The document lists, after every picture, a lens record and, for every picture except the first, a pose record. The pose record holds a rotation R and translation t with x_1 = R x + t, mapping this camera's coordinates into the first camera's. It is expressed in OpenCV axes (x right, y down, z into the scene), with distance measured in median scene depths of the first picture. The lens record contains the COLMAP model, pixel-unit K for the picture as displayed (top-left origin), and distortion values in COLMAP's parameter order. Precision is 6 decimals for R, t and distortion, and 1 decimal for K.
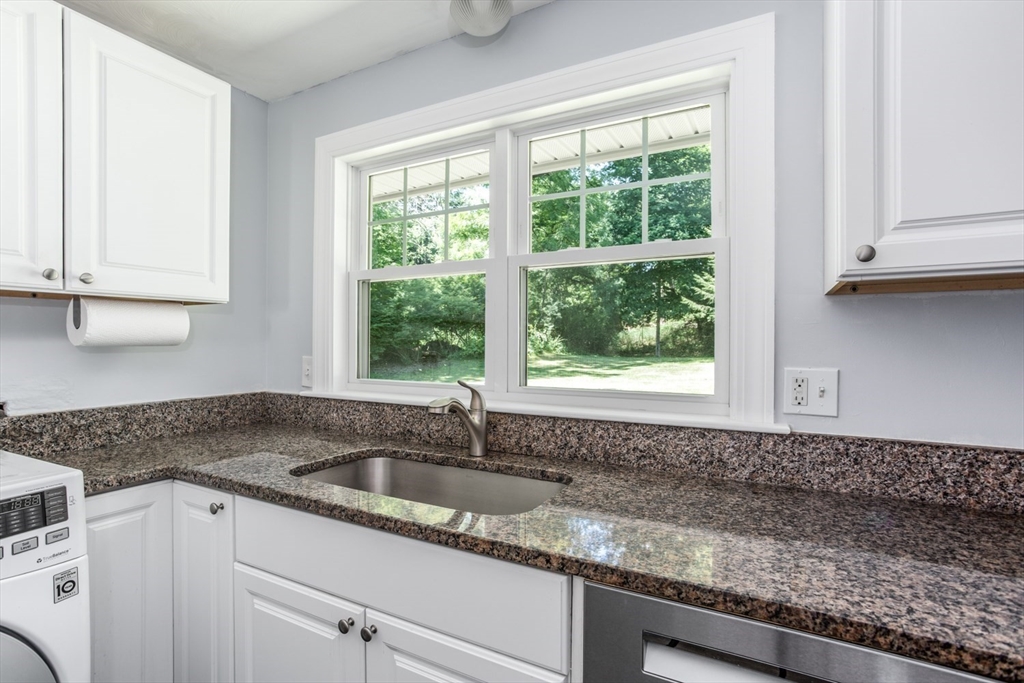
lens RADIAL K [[490.8, 0, 501.2], [0, 490.8, 339.4], [0, 0, 1]] dist [-0.050204, 0.027108]
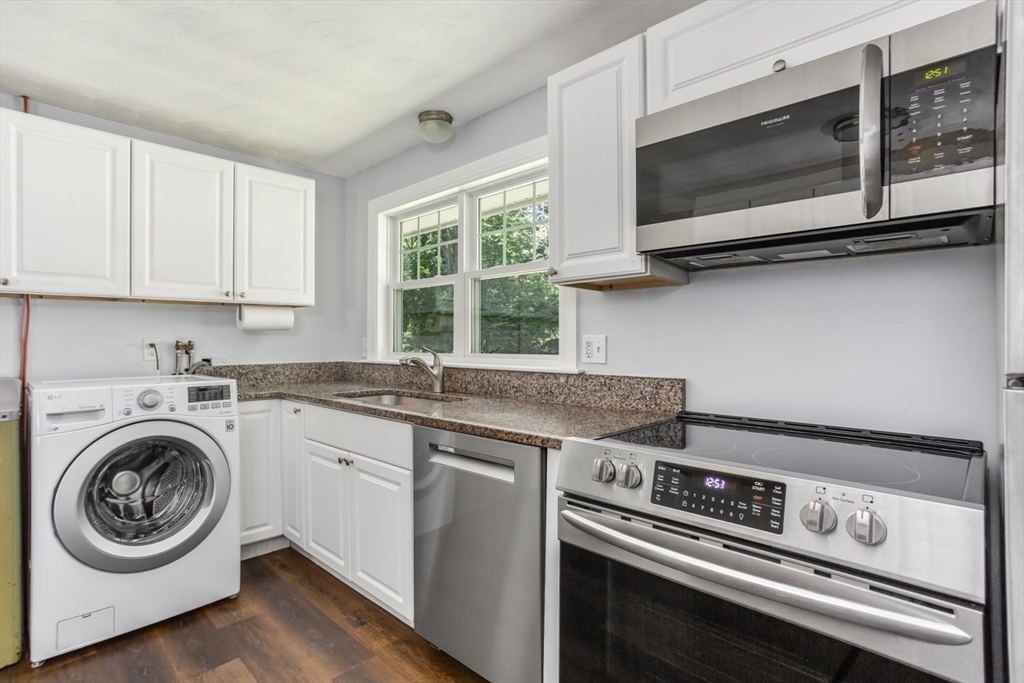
lens RADIAL K [[502.0, 0, 514.5], [0, 502.0, 336.1], [0, 0, 1]] dist [-0.053433, 0.000044]
pose [[0.966268, -0.008925, -0.257384, 0.727845], [0.007018, 0.999941, -0.008327, 0.066303], [0.257443, 0.006240, 0.966273, -0.667332]]
